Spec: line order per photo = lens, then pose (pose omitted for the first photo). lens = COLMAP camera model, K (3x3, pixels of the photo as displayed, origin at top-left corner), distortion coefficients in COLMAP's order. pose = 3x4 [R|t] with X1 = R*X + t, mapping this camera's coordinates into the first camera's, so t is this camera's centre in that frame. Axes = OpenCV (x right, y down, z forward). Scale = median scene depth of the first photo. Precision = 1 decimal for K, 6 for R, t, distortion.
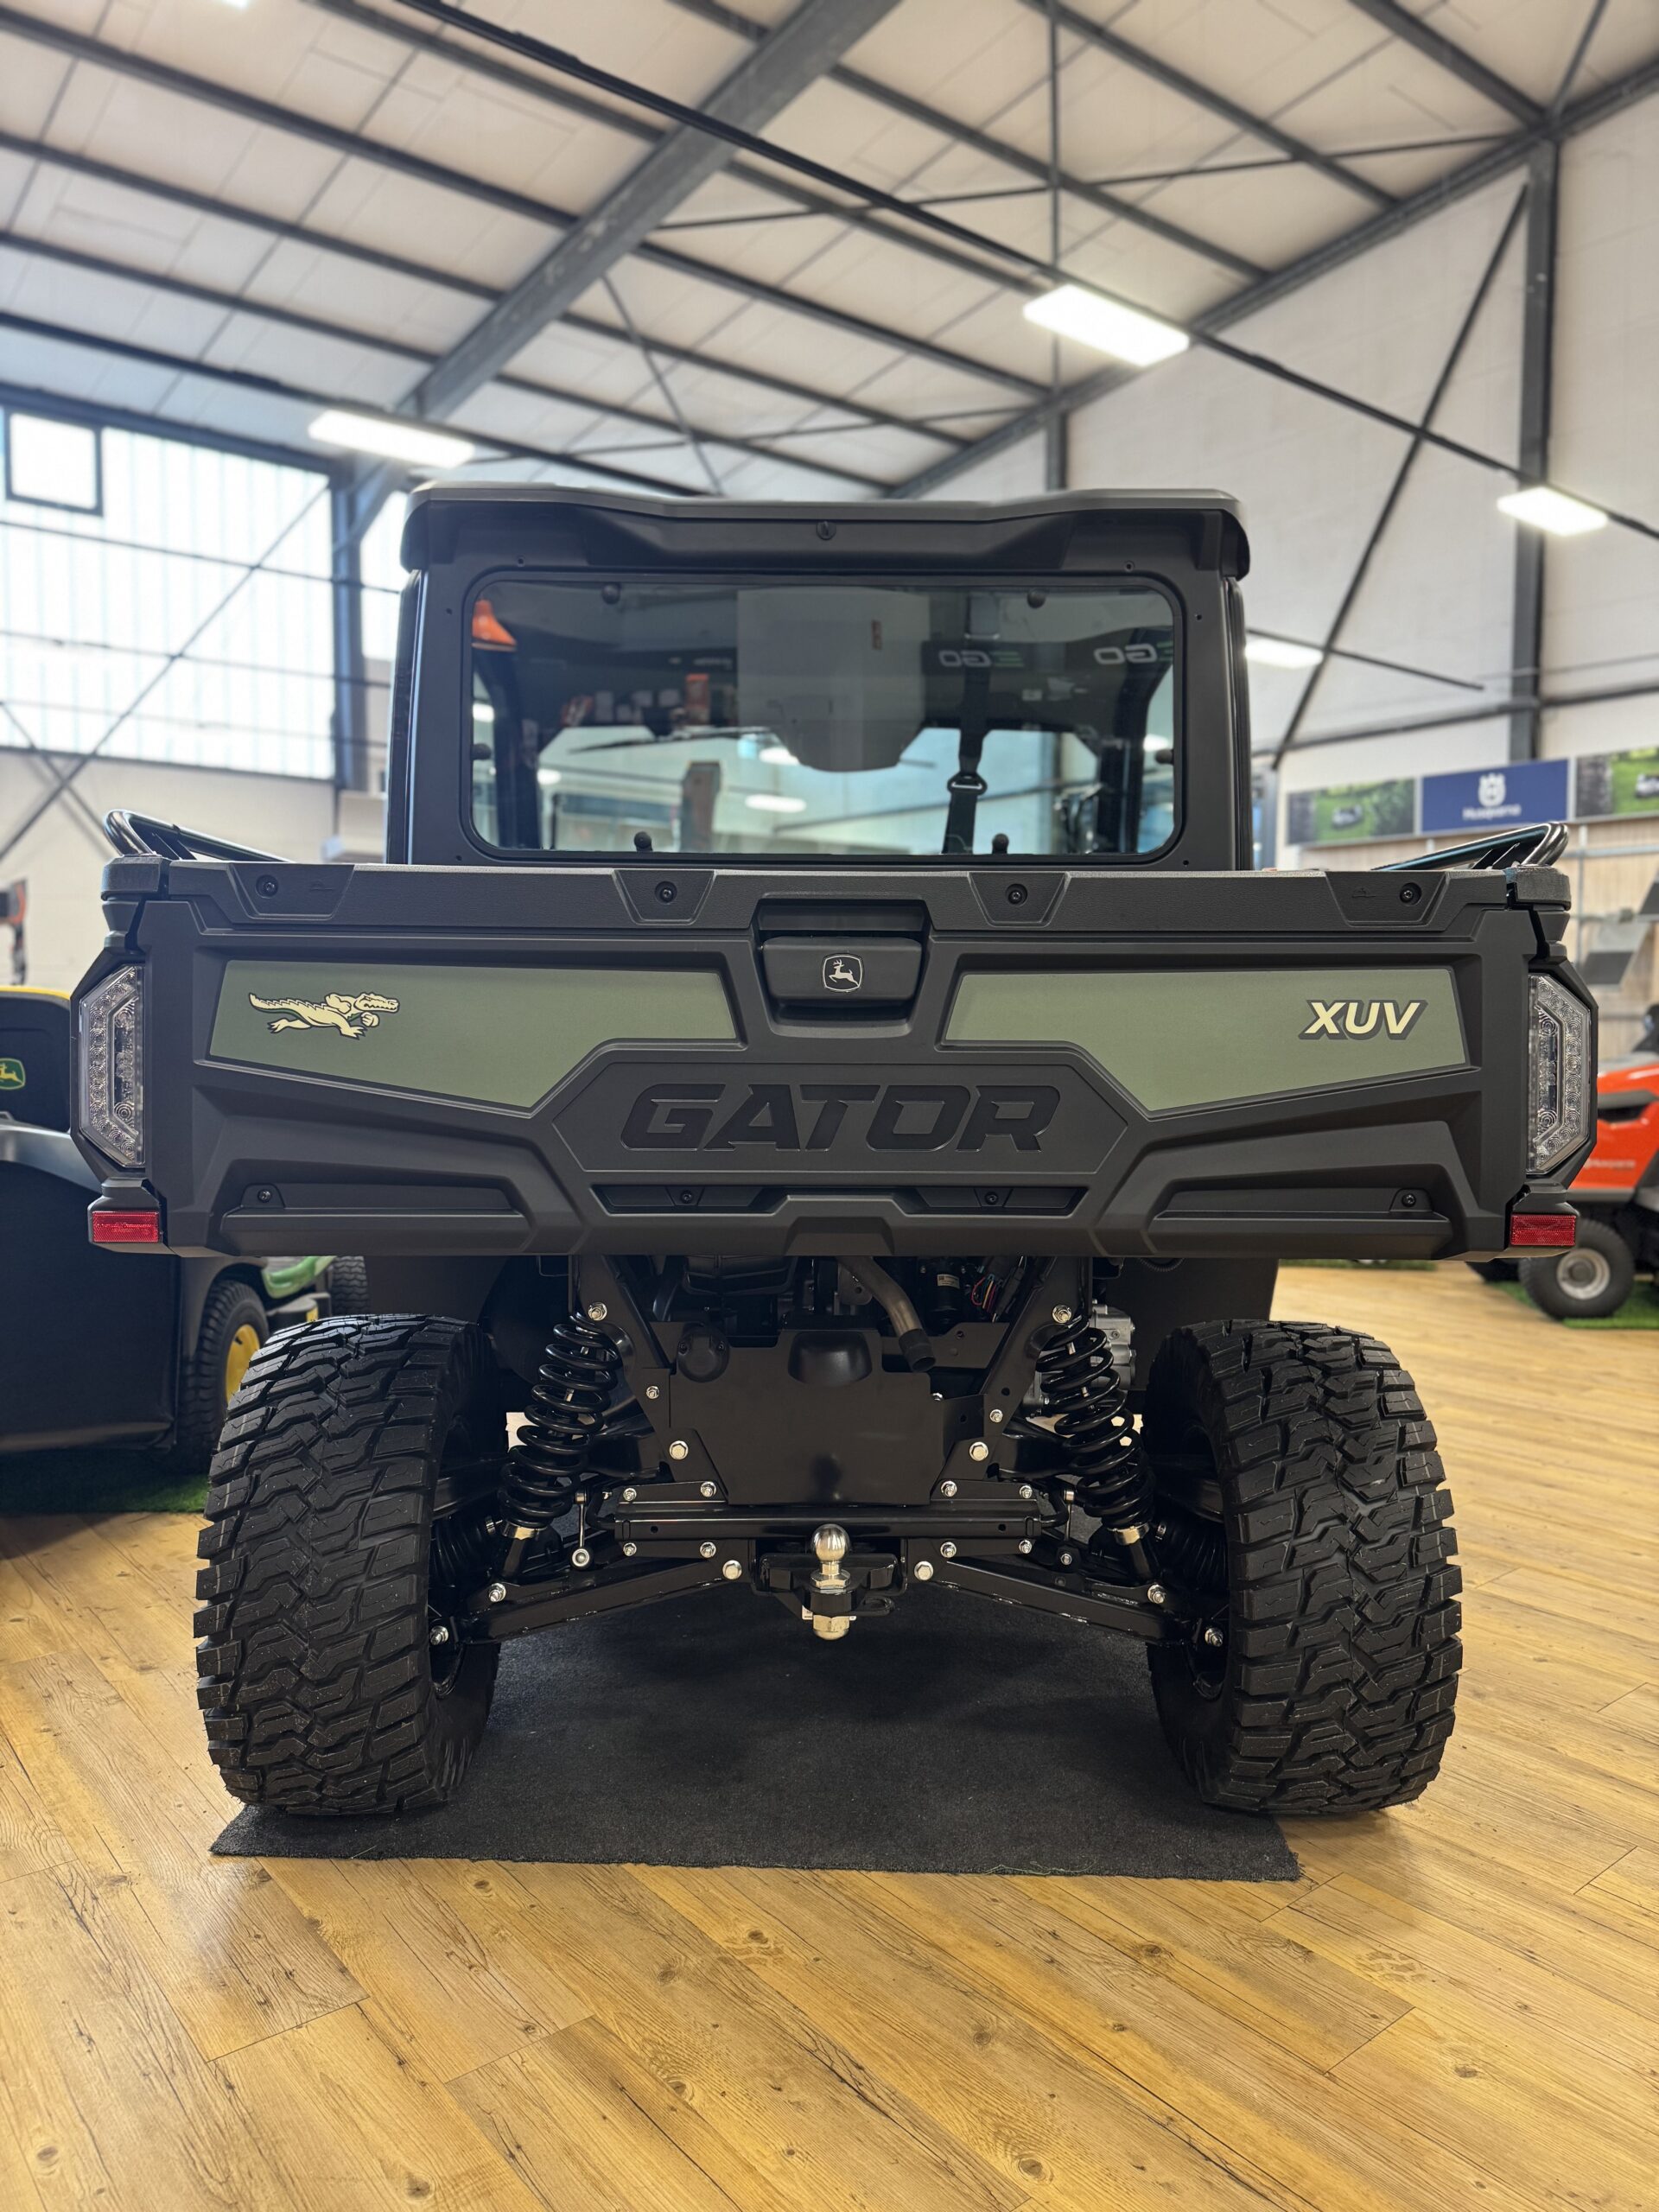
lens RADIAL K [[1500.1, 0, 829.5], [0, 1500.1, 1106.0], [0, 0, 1]] dist [0.068637, -0.090149]
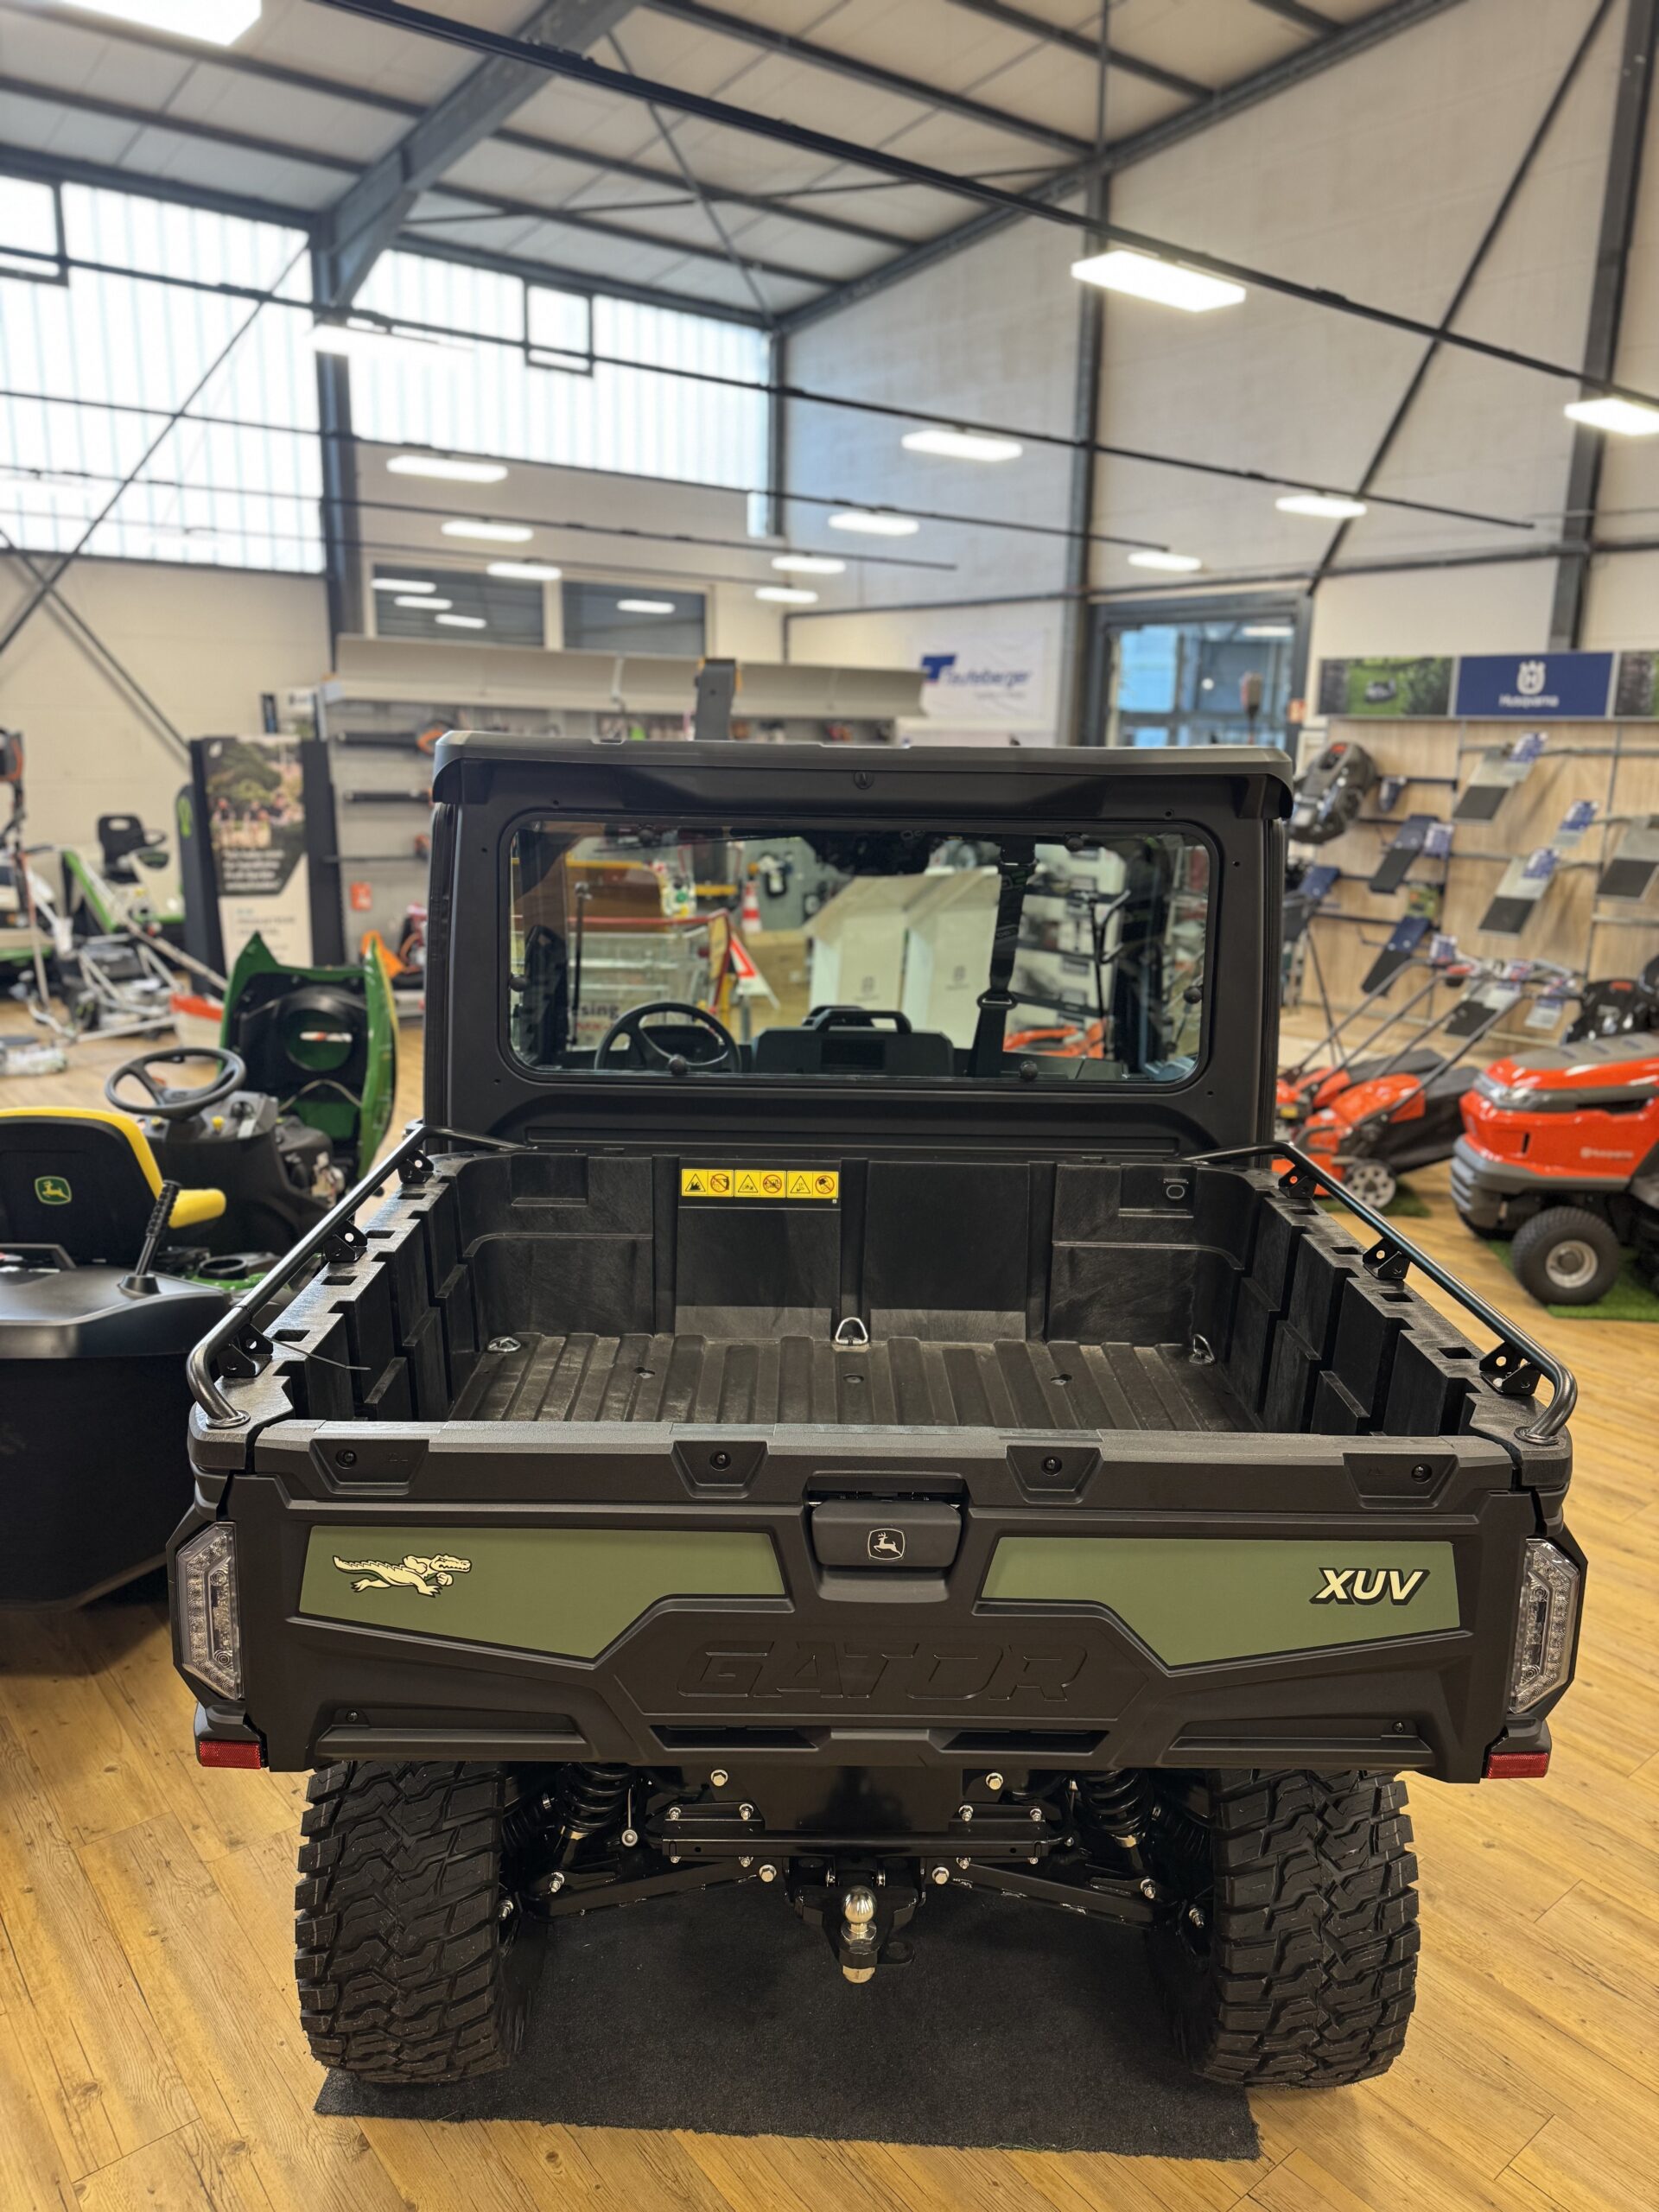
lens RADIAL K [[1519.8, 0, 829.8], [0, 1519.8, 1044.8], [0, 0, 1]] dist [0.027500, -0.028682]
pose [[0.999879, 0.015501, 0.001257, -0.029409], [-0.015489, 0.985331, 0.169952, -0.477790], [0.001396, -0.169951, 0.985452, -0.003501]]
